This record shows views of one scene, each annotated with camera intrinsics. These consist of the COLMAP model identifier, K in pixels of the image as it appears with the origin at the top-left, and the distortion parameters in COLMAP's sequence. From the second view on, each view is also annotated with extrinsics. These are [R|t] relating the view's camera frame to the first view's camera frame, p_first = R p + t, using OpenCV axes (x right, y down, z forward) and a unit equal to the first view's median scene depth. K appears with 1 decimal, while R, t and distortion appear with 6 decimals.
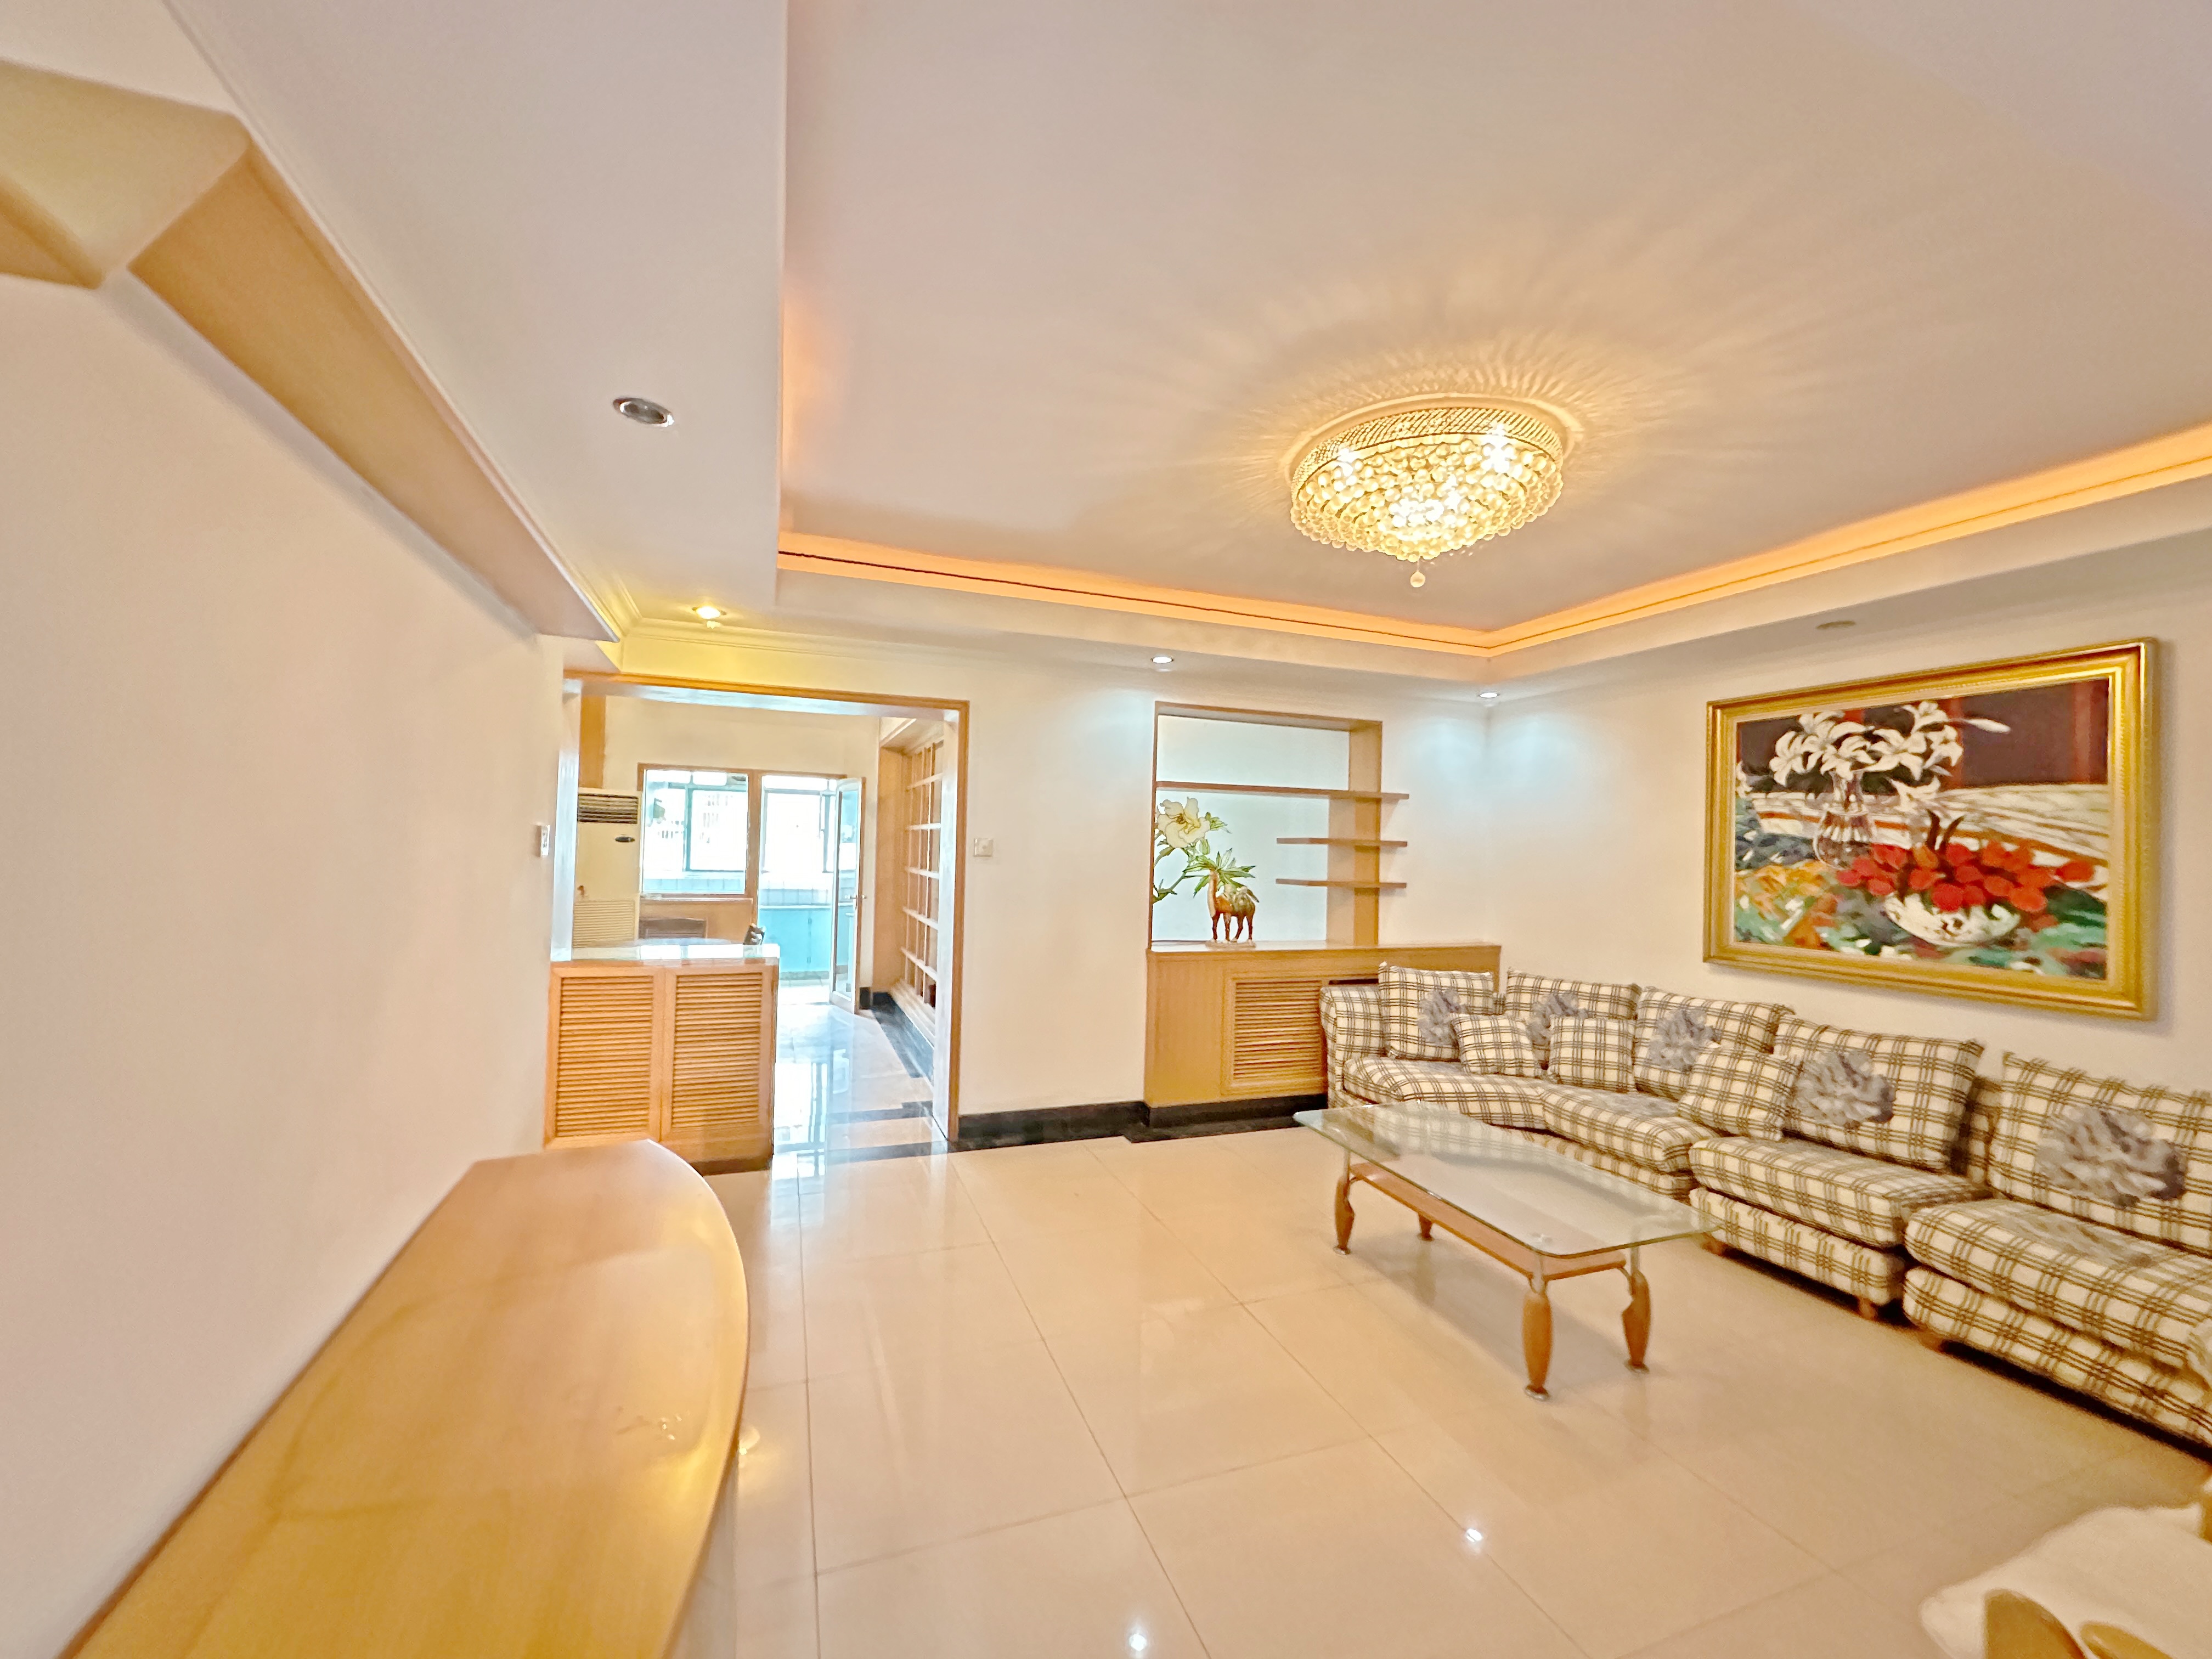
lens RADIAL K [[883.0, 0, 1111.3], [0, 883.0, 826.6], [0, 0, 1]] dist [-0.000957, 0.000237]
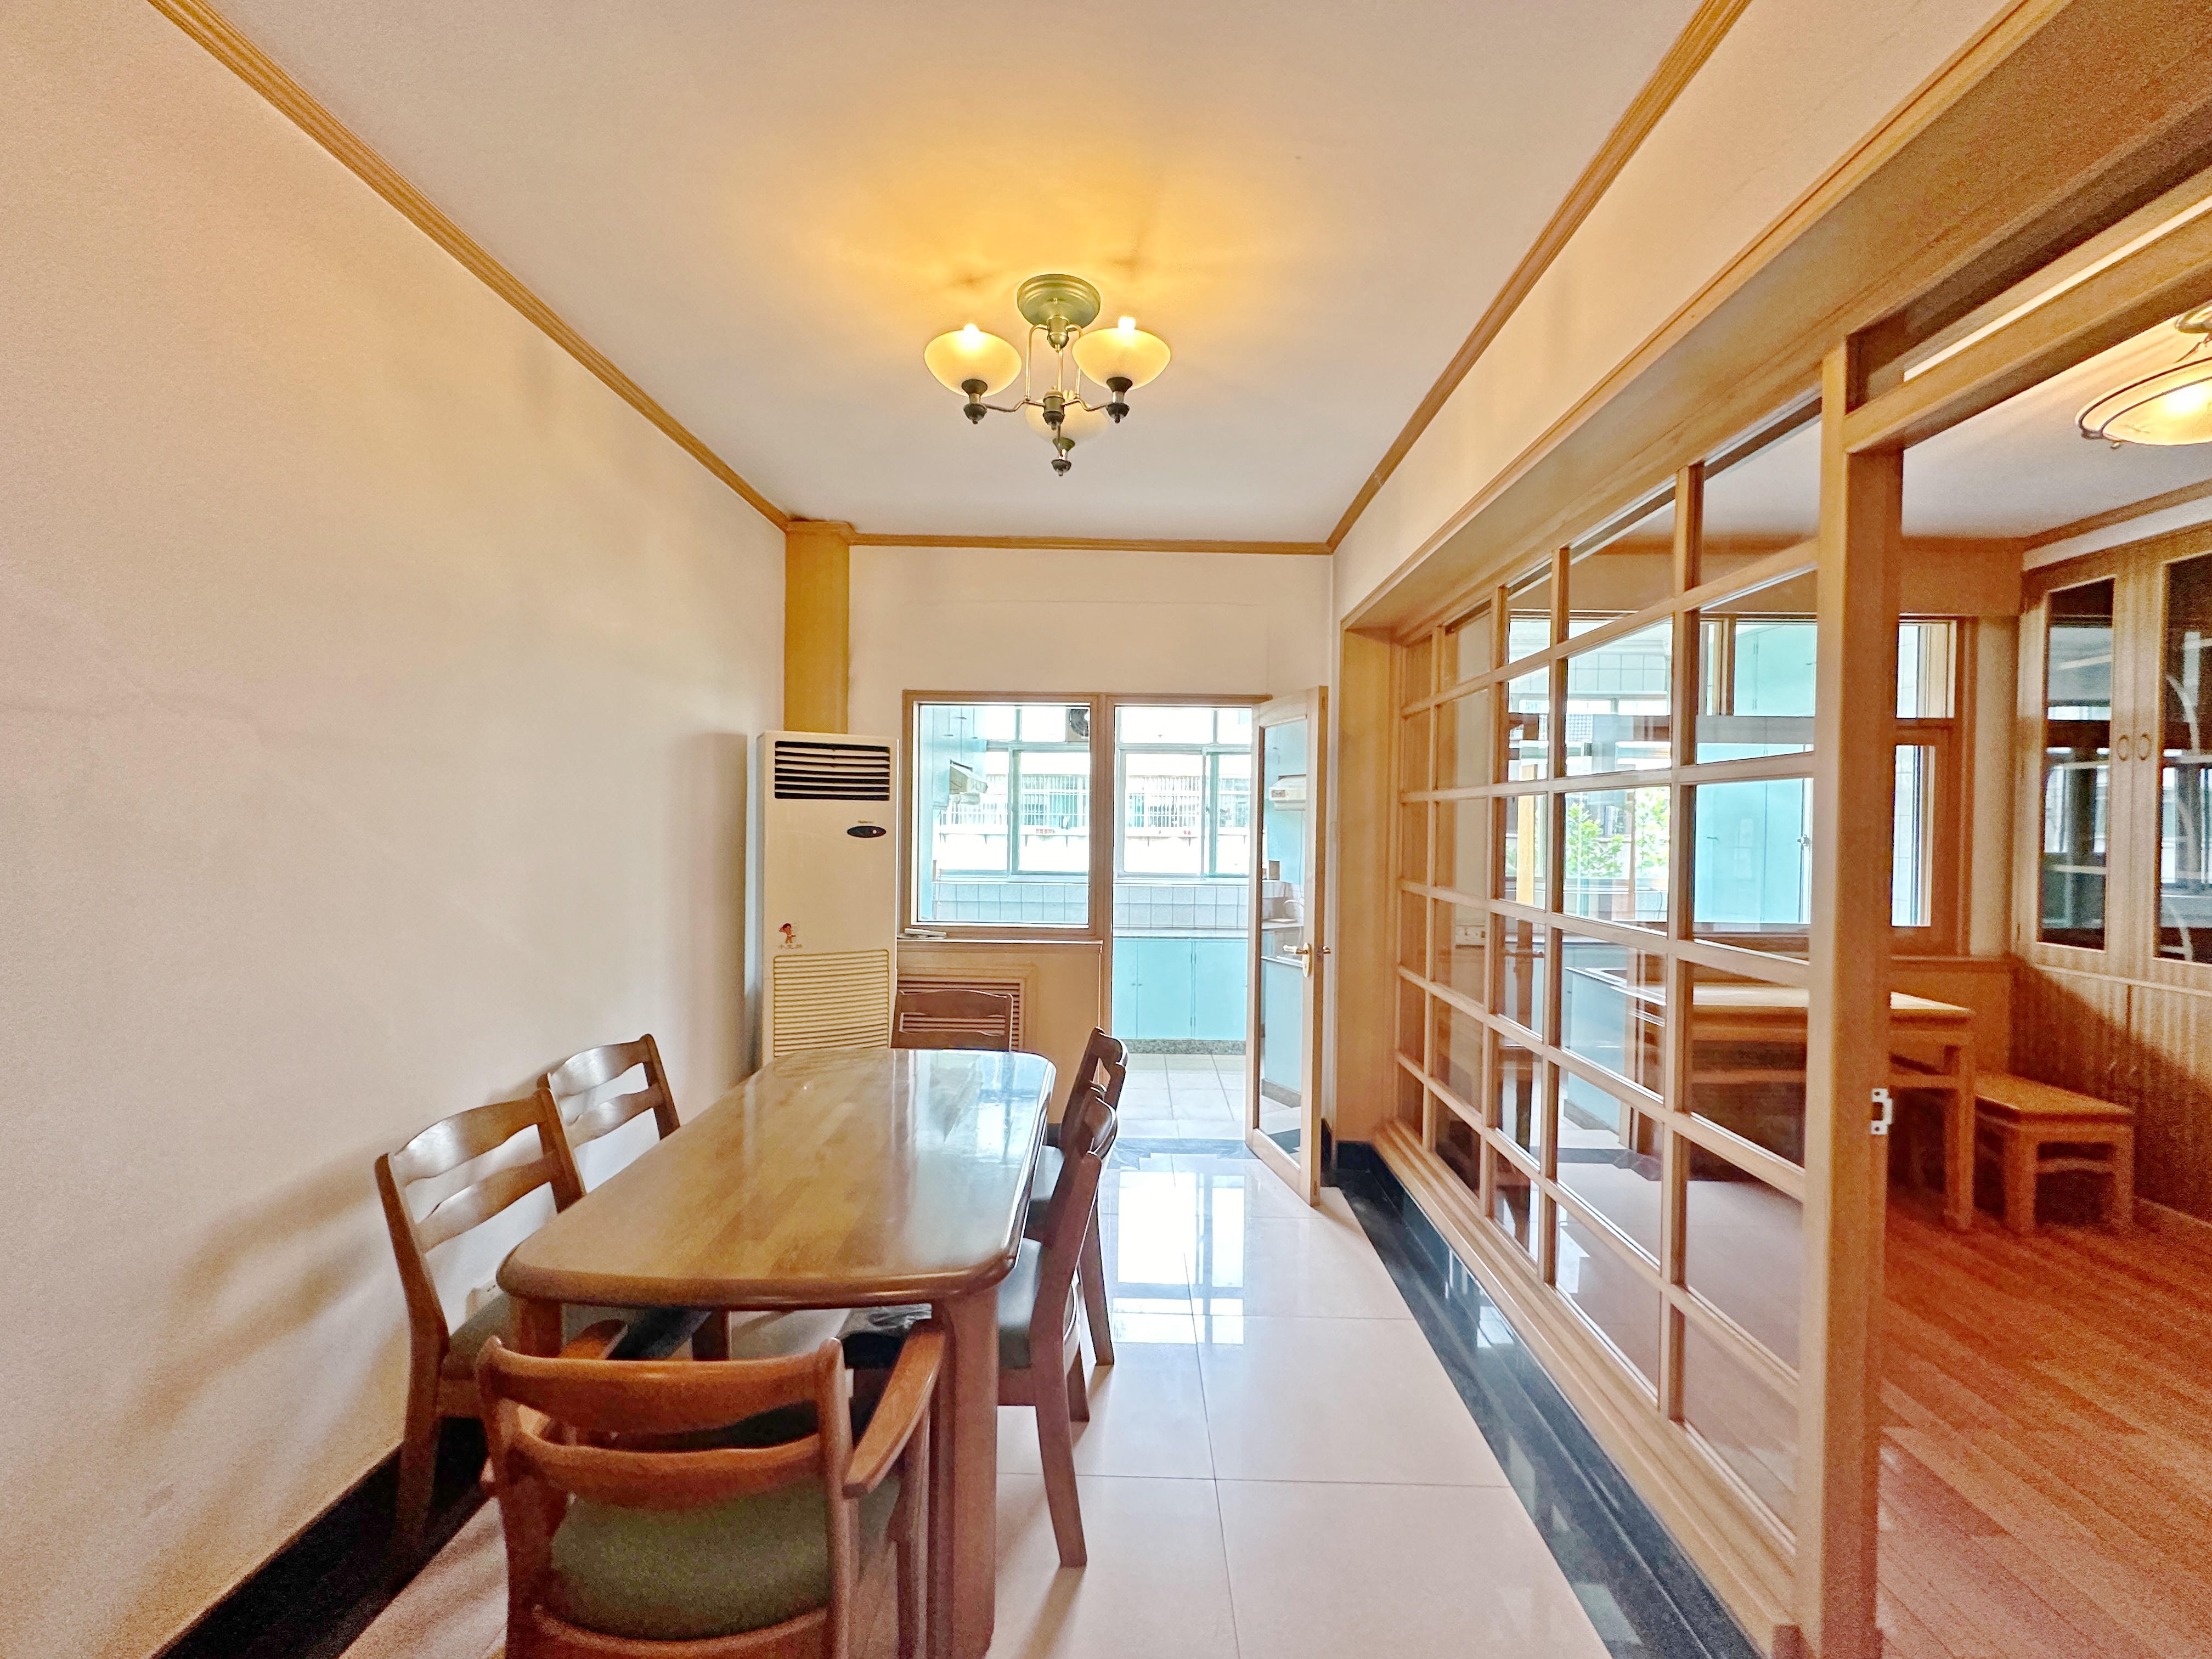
lens RADIAL K [[883.0, 0, 1111.4], [0, 883.0, 831.0], [0, 0, 1]] dist [-0.000957, 0.000237]
pose [[0.926326, -0.008811, -0.376619, -0.203715], [0.018675, 0.999571, 0.022547, 0.005456], [0.376259, -0.027919, 0.926094, 0.519090]]
